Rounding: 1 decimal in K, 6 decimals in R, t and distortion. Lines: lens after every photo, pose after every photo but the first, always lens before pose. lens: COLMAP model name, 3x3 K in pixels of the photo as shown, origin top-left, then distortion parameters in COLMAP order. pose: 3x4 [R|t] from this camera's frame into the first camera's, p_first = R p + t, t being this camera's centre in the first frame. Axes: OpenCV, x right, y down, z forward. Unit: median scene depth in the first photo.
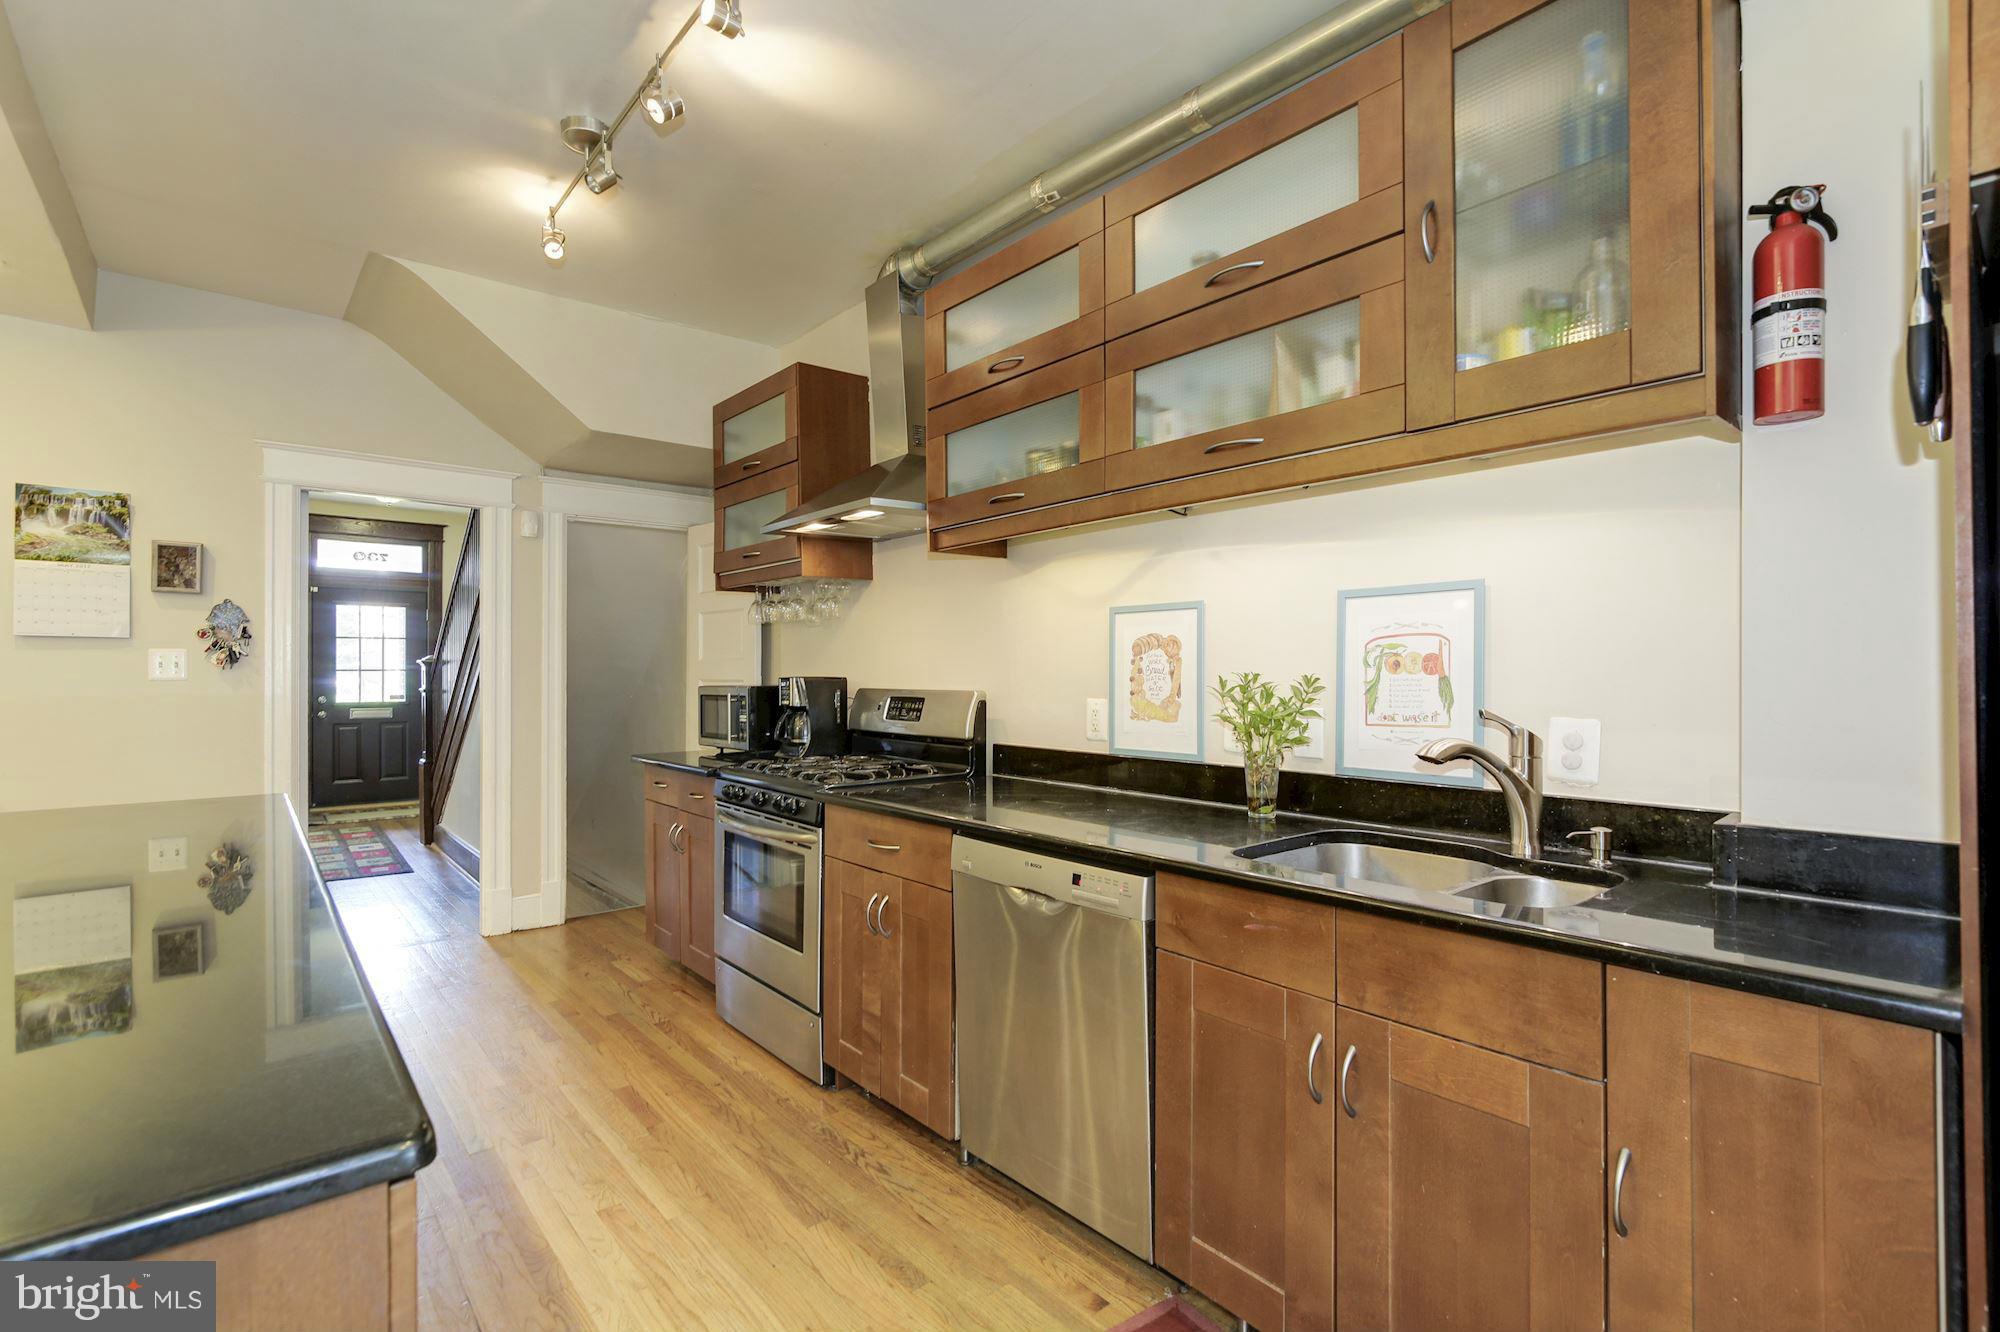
lens RADIAL K [[914.6, 0, 999.6], [0, 914.6, 666.9], [0, 0, 1]] dist [-0.003960, 0.000224]
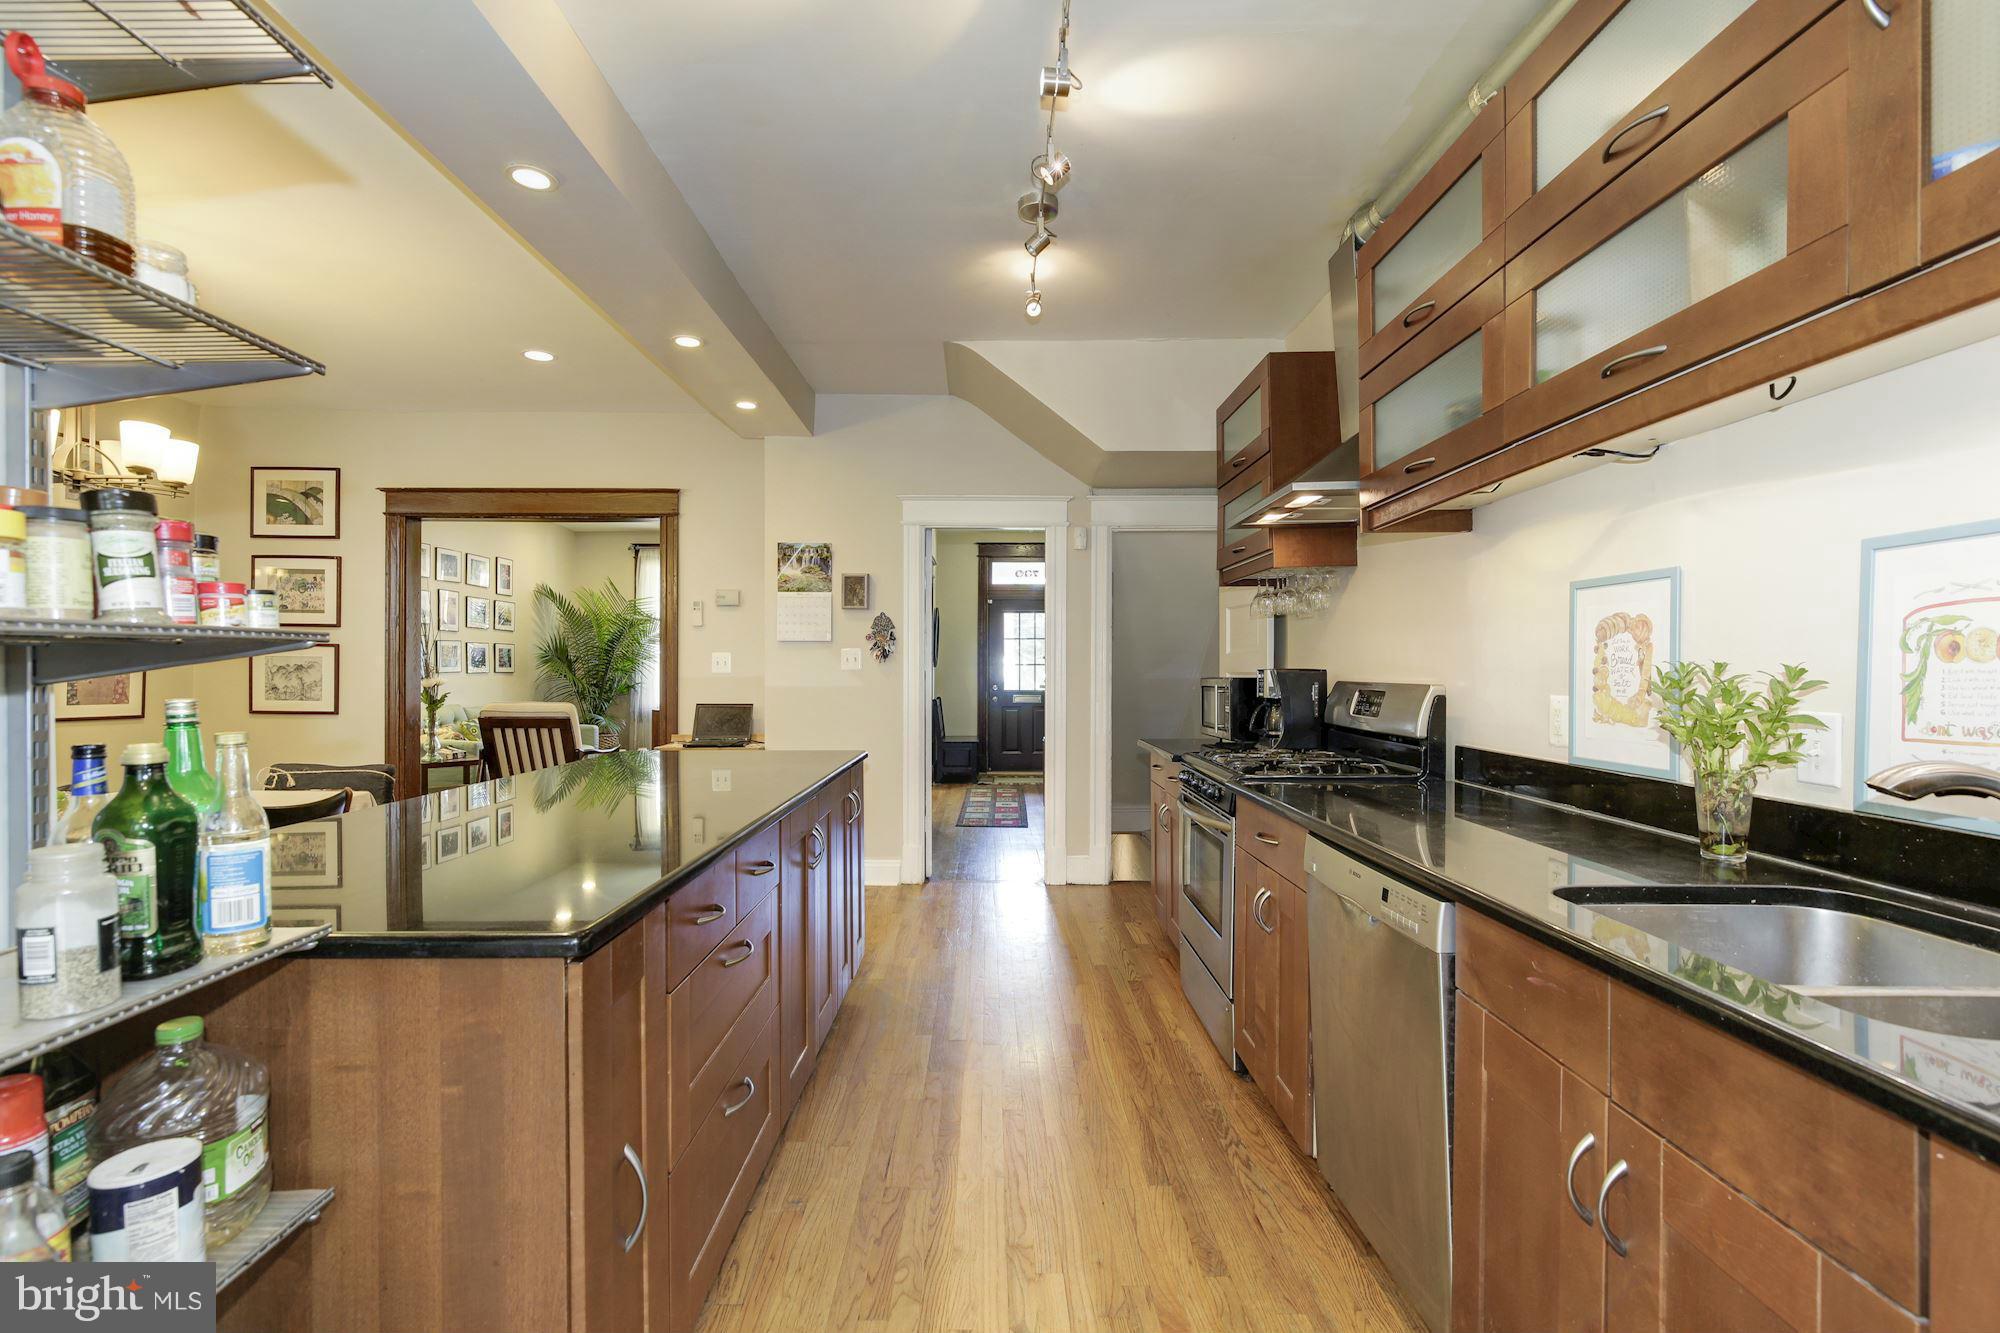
lens RADIAL K [[914.6, 0, 995.7], [0, 914.6, 667.9], [0, 0, 1]] dist [-0.003960, 0.000224]
pose [[0.764732, 0.001750, -0.644346, 0.231732], [0.002098, 0.999984, 0.005205, 0.004880], [0.644345, -0.005333, 0.764716, 0.052628]]
